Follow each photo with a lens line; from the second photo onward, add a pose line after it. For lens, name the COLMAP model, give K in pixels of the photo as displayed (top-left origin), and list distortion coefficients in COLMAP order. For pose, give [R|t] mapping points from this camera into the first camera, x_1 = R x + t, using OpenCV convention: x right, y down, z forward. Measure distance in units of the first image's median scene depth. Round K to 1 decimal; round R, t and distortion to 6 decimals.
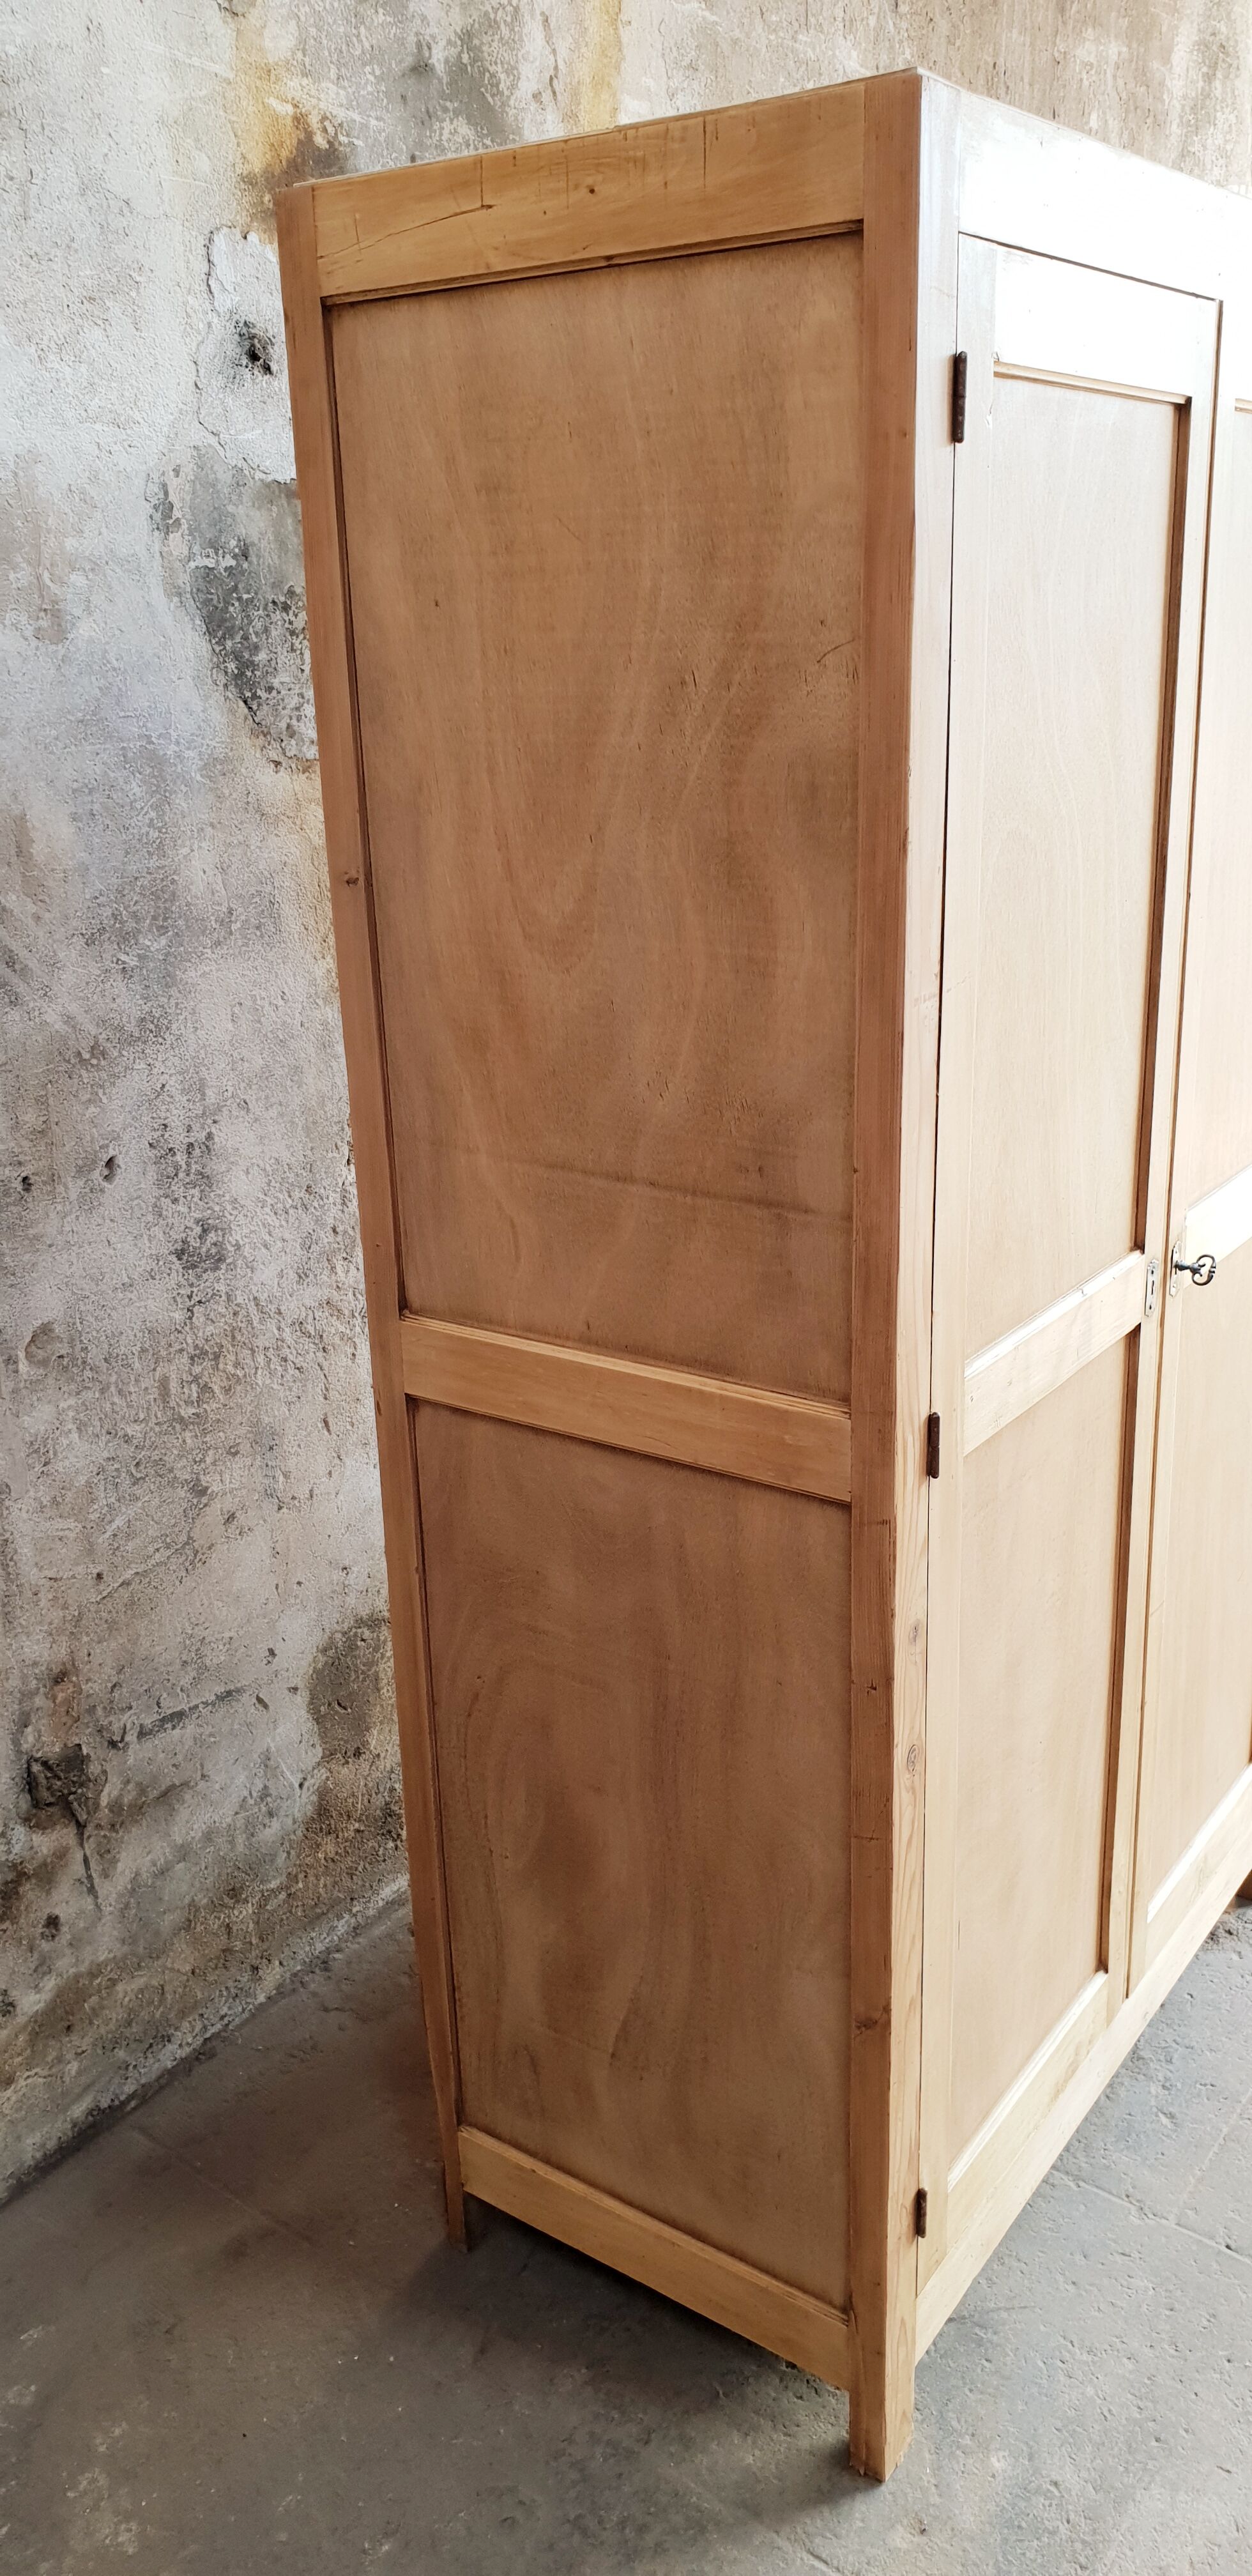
lens RADIAL K [[2042.0, 0, 647.7], [0, 2042.0, 1294.4], [0, 0, 1]] dist [-0.018650, 0.054190]
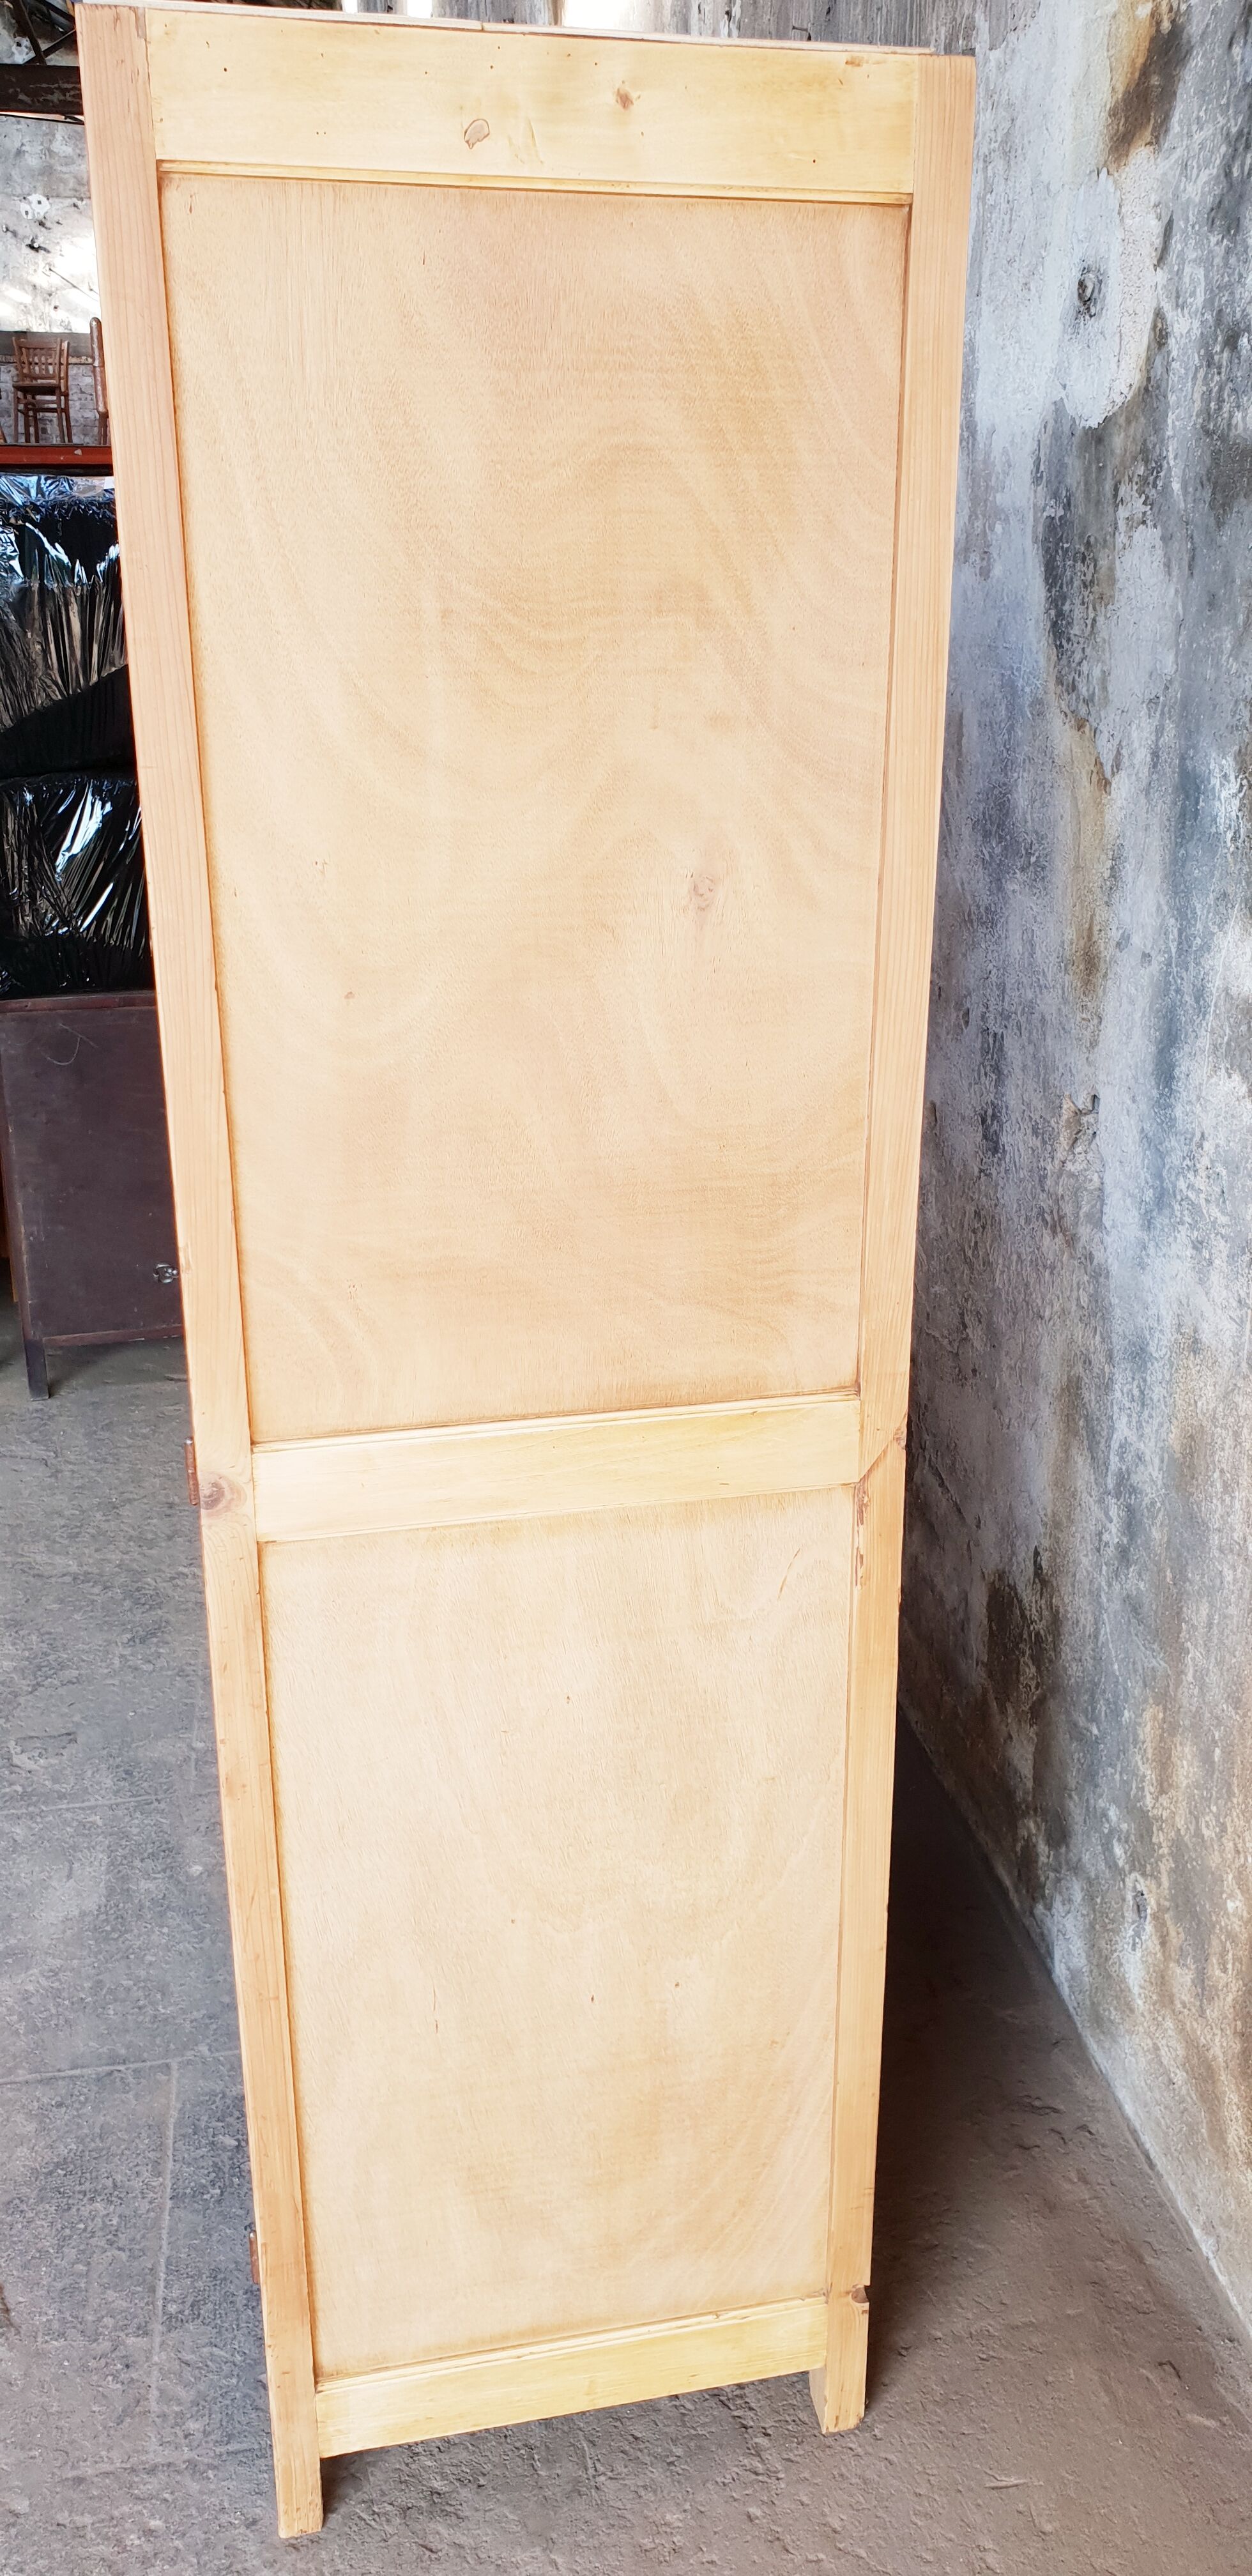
lens RADIAL K [[2042.0, 0, 606.7], [0, 2042.0, 1271.6], [0, 0, 1]] dist [-0.018650, 0.054190]
pose [[-0.702275, 0.268667, -0.659263, 0.784353], [-0.207986, 0.808221, 0.550926, -0.605511], [0.680846, 0.524019, -0.511715, 1.673178]]
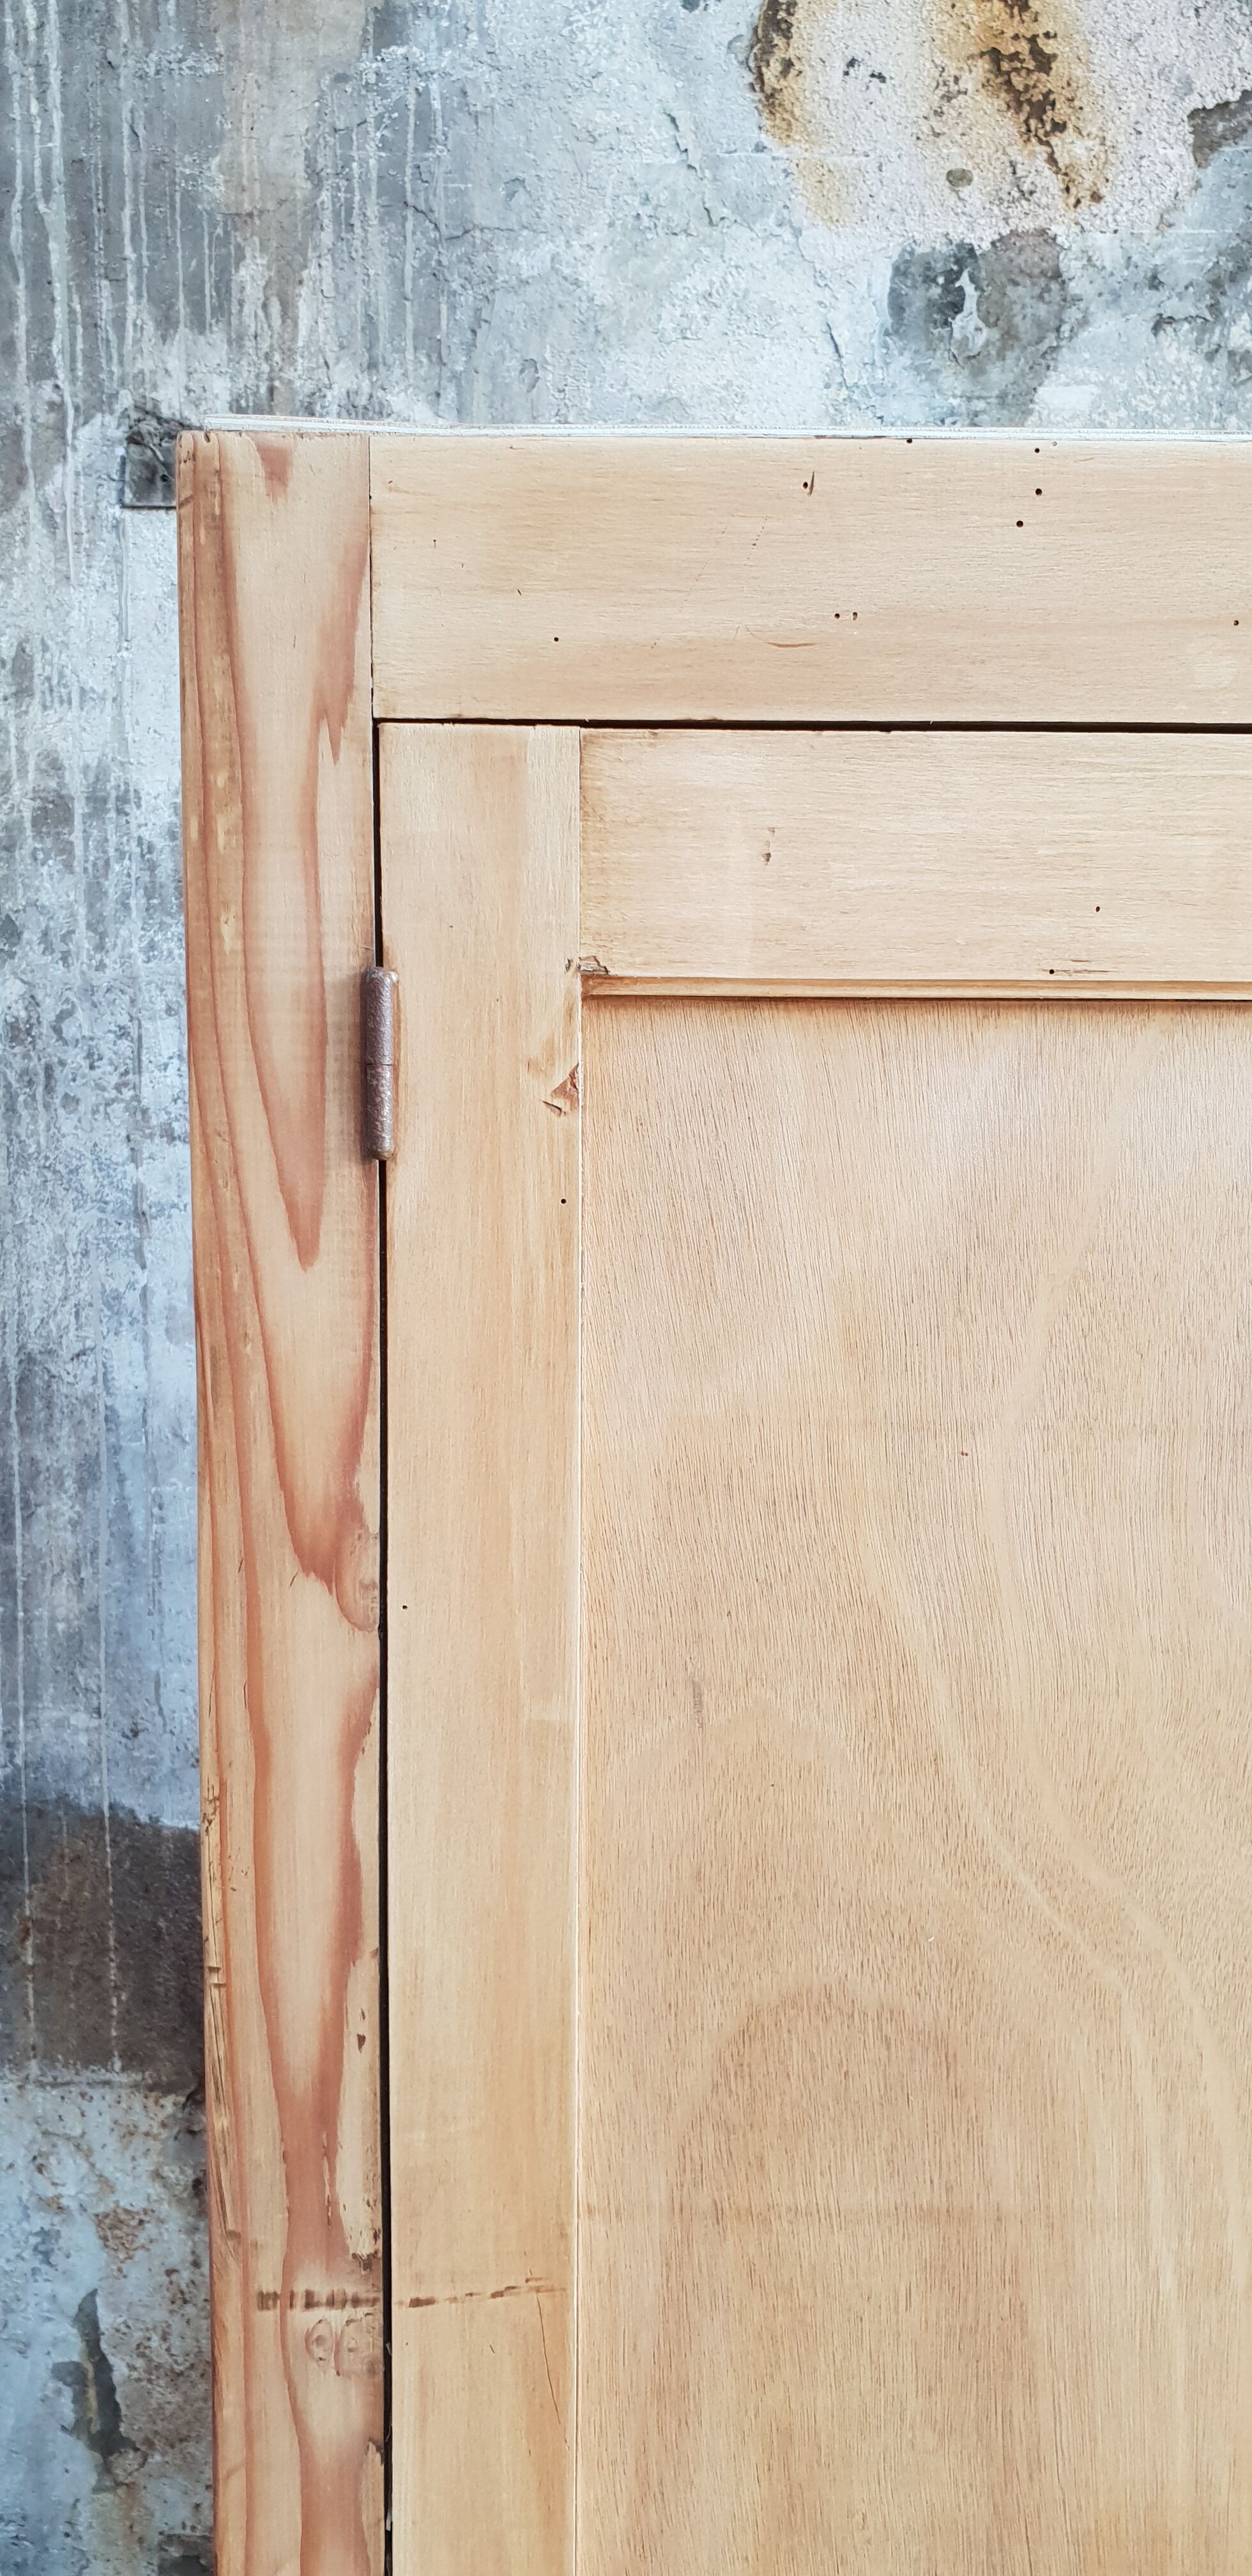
lens RADIAL K [[2042.0, 0, 679.8], [0, 2042.0, 1244.1], [0, 0, 1]] dist [-0.018650, 0.054190]
pose [[0.577270, 0.133751, -0.805525, 0.386889], [-0.288436, 0.956299, -0.047918, -0.277713], [0.763914, 0.260004, 0.590621, 0.553249]]
